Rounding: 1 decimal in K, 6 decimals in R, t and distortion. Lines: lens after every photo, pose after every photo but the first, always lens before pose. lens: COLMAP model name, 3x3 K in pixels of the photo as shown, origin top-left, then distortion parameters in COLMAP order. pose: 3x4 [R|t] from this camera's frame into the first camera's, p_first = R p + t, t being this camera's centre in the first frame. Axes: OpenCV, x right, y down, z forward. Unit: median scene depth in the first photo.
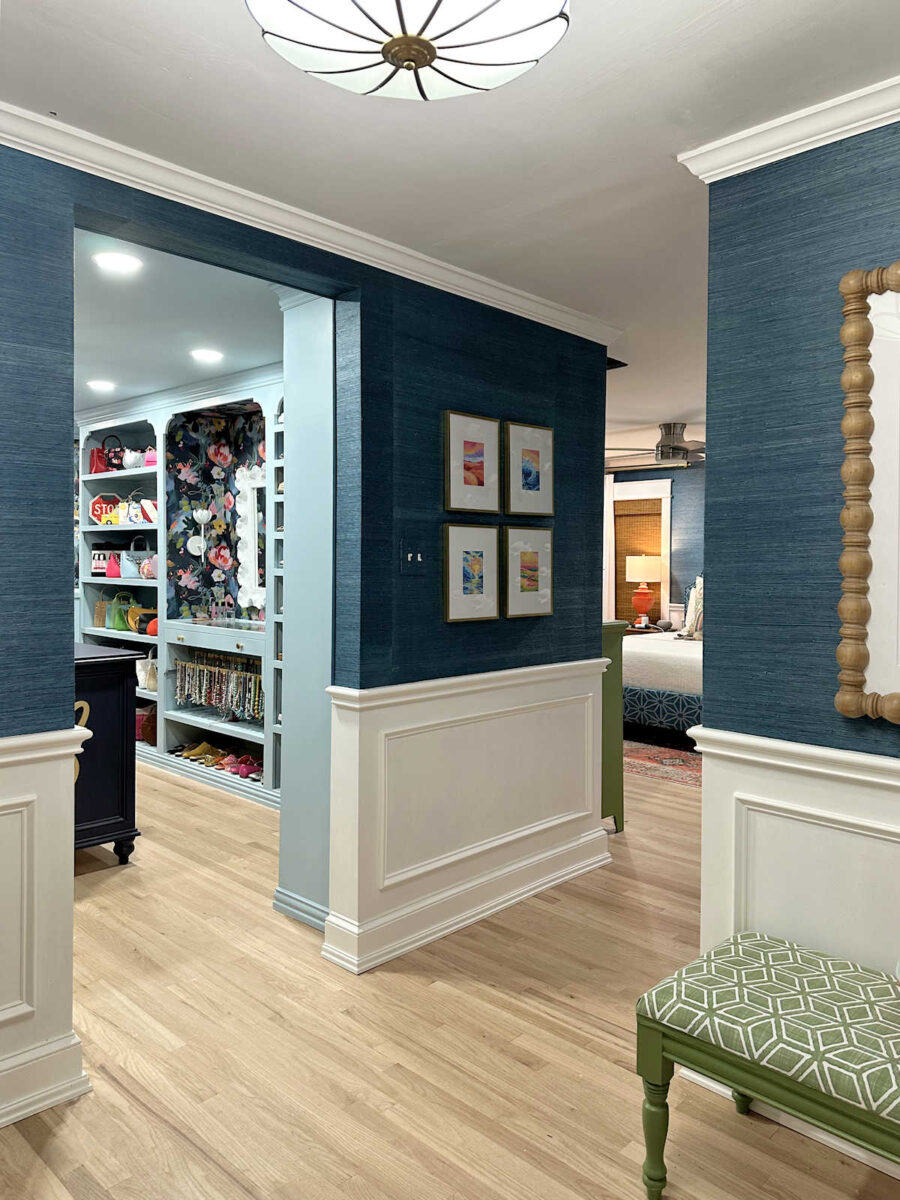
lens RADIAL K [[864.6, 0, 369.7], [0, 864.6, 549.7], [0, 0, 1]] dist [-0.005058, -0.000996]
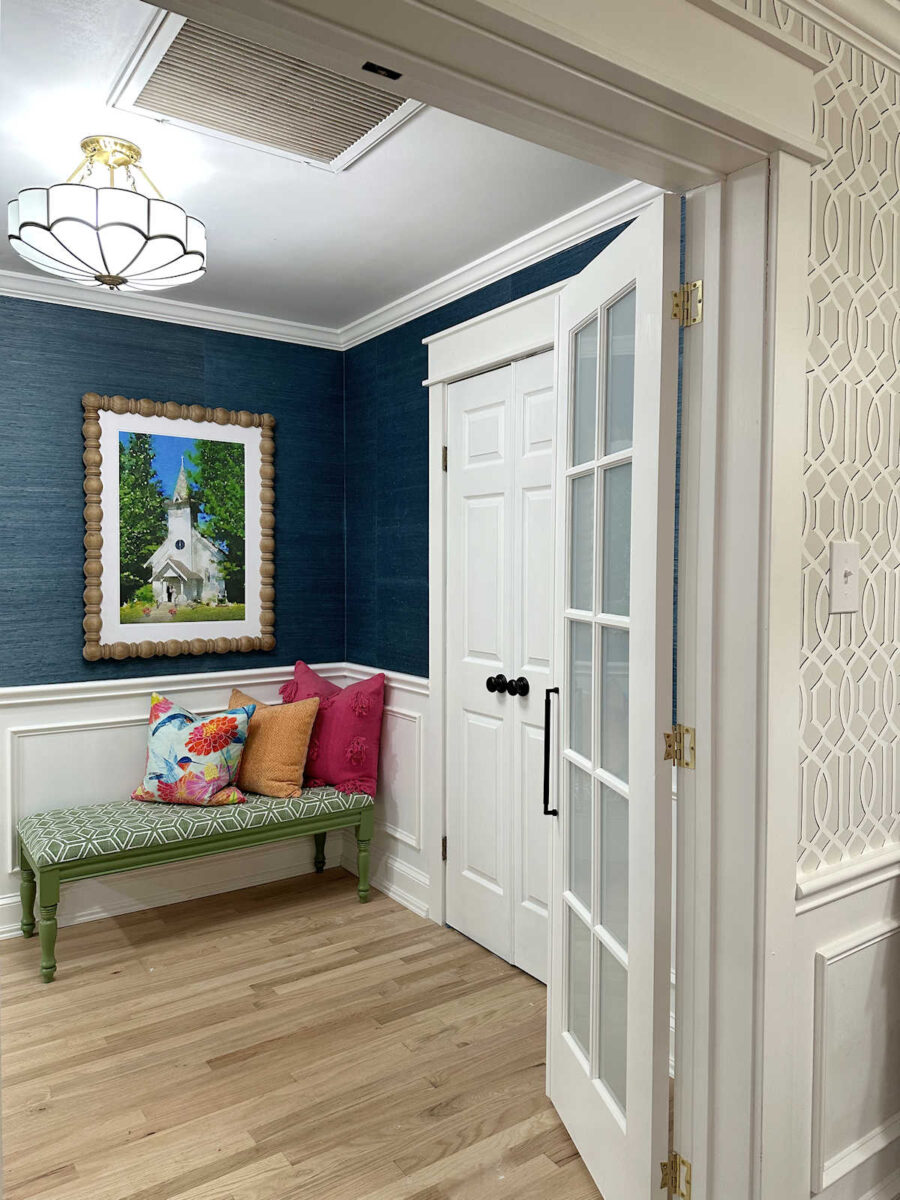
lens RADIAL K [[867.5, 0, 464.2], [0, 867.5, 593.4], [0, 0, 1]] dist [0.106690, -0.199849]
pose [[0.137882, -0.034462, 0.989849, -1.012624], [-0.000959, 0.999389, 0.034927, 0.004731], [-0.990448, -0.005765, 0.137764, 0.054755]]
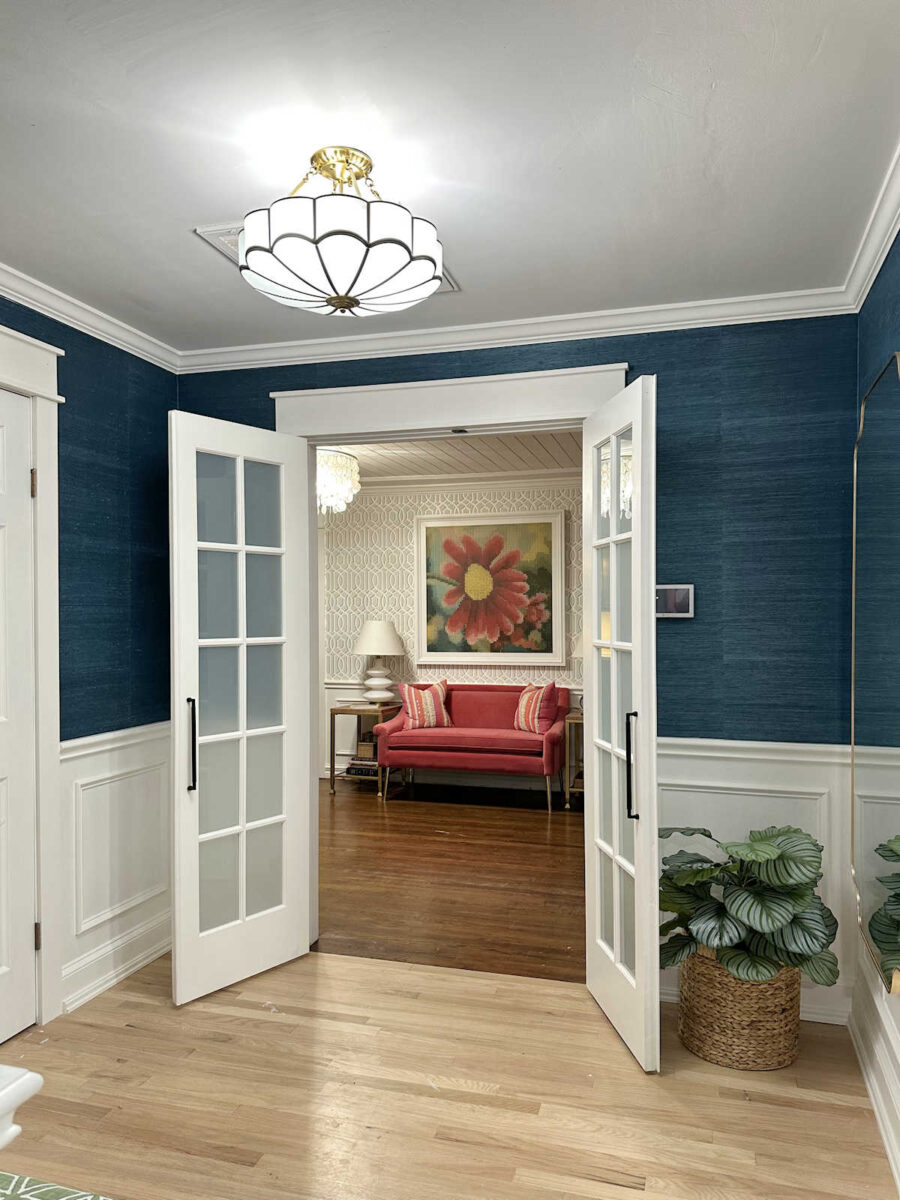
lens RADIAL K [[840.0, 0, 466.3], [0, 840.0, 625.3], [0, 0, 1]] dist [0.062609, -0.132036]
pose [[-0.845954, 0.002377, -0.533250, 0.446057], [-0.003723, 0.999939, 0.010363, 0.017194], [0.533242, 0.010752, -0.845894, 1.579389]]
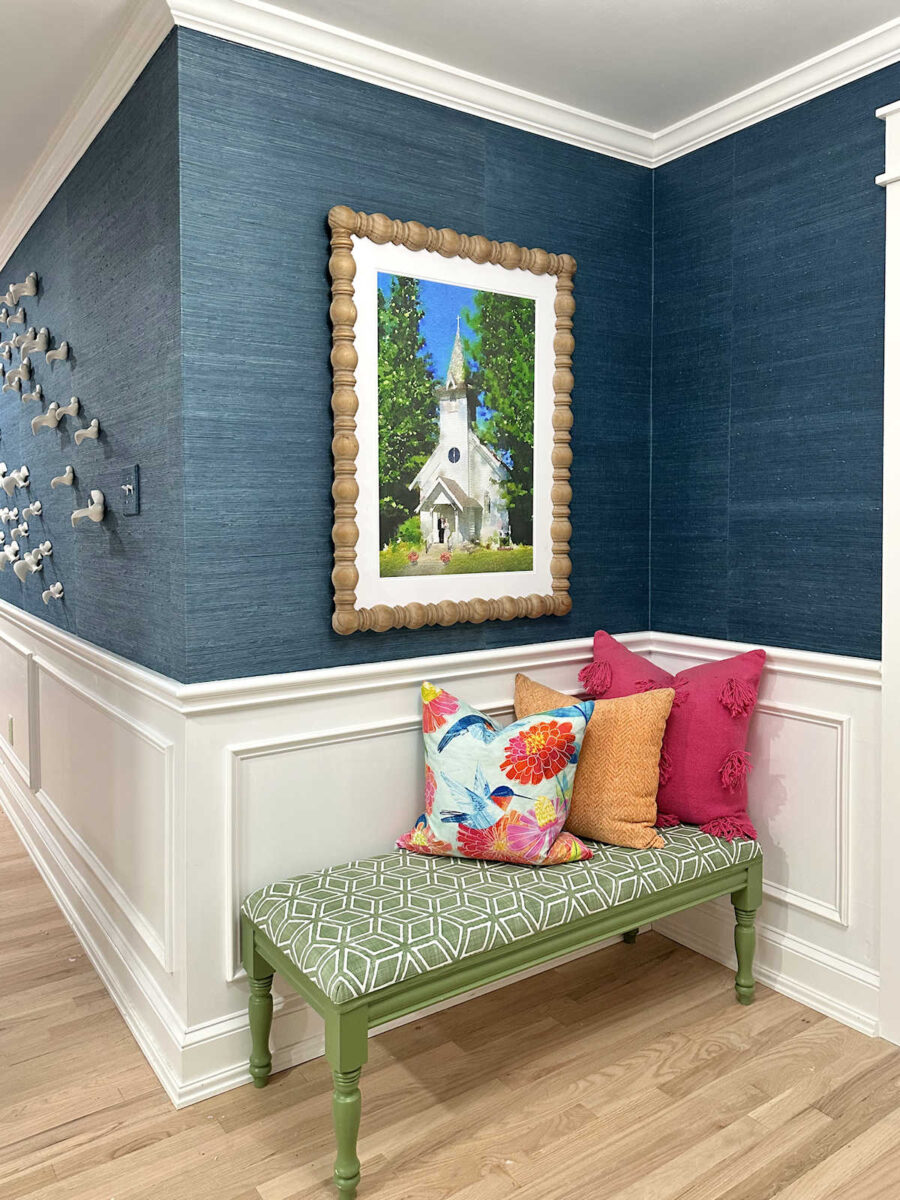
lens RADIAL K [[870.5, 0, 446.2], [0, 870.5, 566.1], [0, 0, 1]] dist [0.106275, -0.150869]
pose [[0.159372, -0.050895, 0.985906, -0.476856], [0.015692, 0.998675, 0.049018, 0.058757], [-0.987094, 0.007659, 0.159959, 0.698612]]
